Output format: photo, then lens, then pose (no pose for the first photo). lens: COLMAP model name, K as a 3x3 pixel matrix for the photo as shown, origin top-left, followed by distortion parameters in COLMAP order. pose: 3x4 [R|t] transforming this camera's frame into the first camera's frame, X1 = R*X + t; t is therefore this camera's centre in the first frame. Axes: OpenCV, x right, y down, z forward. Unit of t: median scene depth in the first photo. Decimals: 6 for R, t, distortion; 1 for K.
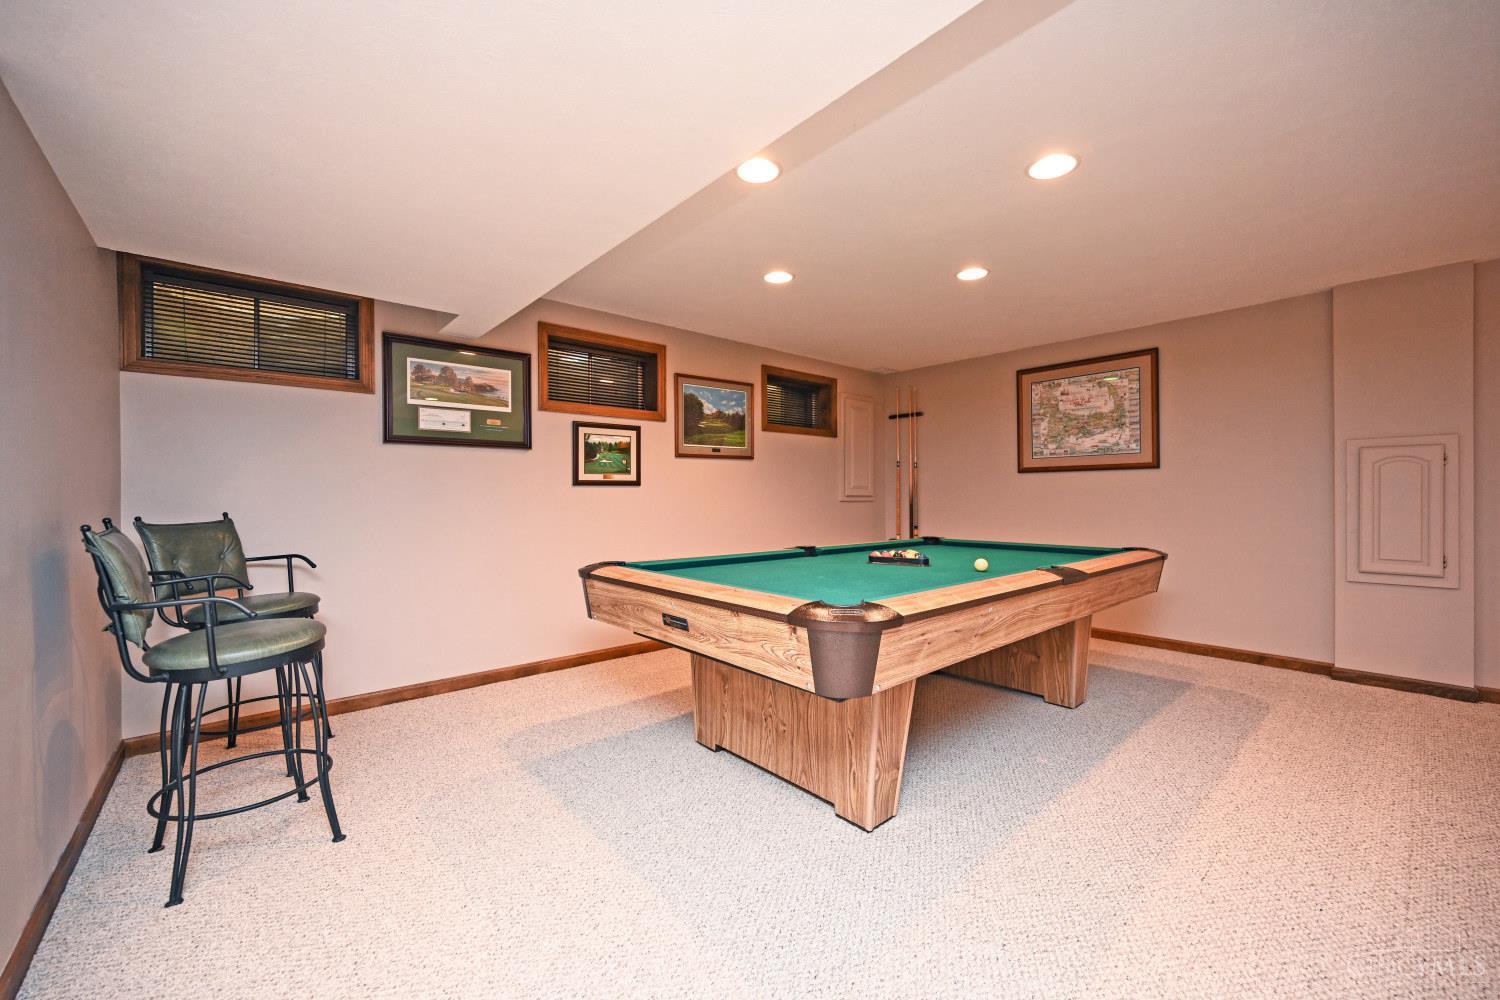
lens RADIAL K [[594.3, 0, 749.1], [0, 594.3, 498.8], [0, 0, 1]] dist [0.001060, 0.000807]
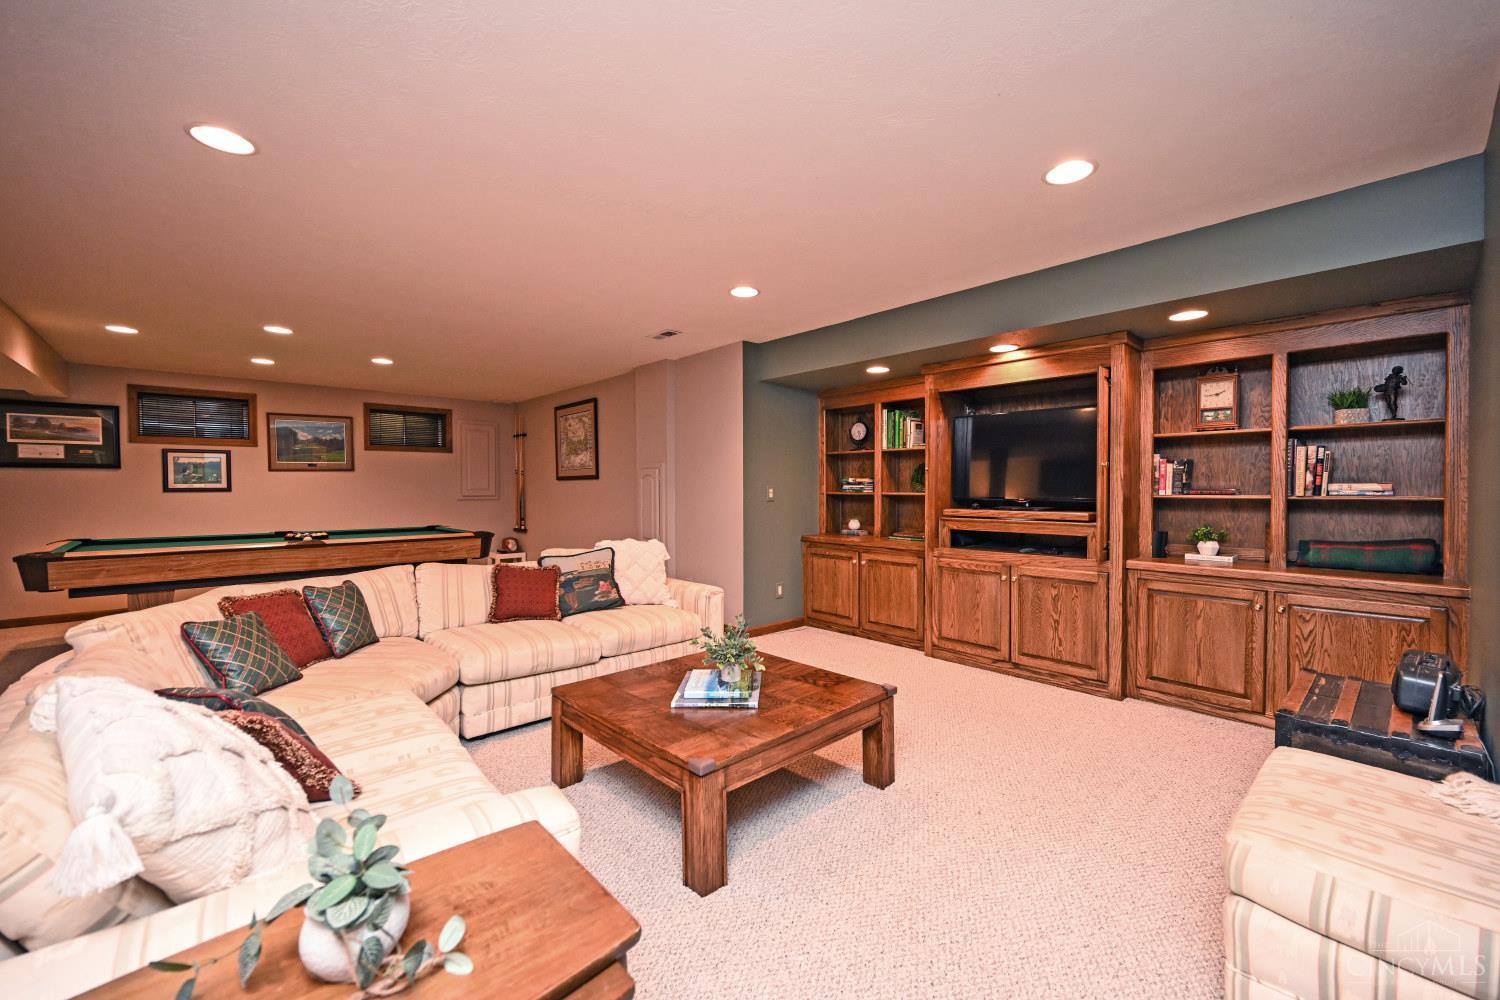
lens RADIAL K [[594.3, 0, 752.1], [0, 594.3, 499.4], [0, 0, 1]] dist [0.001060, 0.000807]
pose [[0.999662, 0.000362, 0.026000, 1.030178], [-0.000786, 0.999867, 0.016303, -0.025498], [-0.025991, -0.016318, 0.999529, -0.486893]]
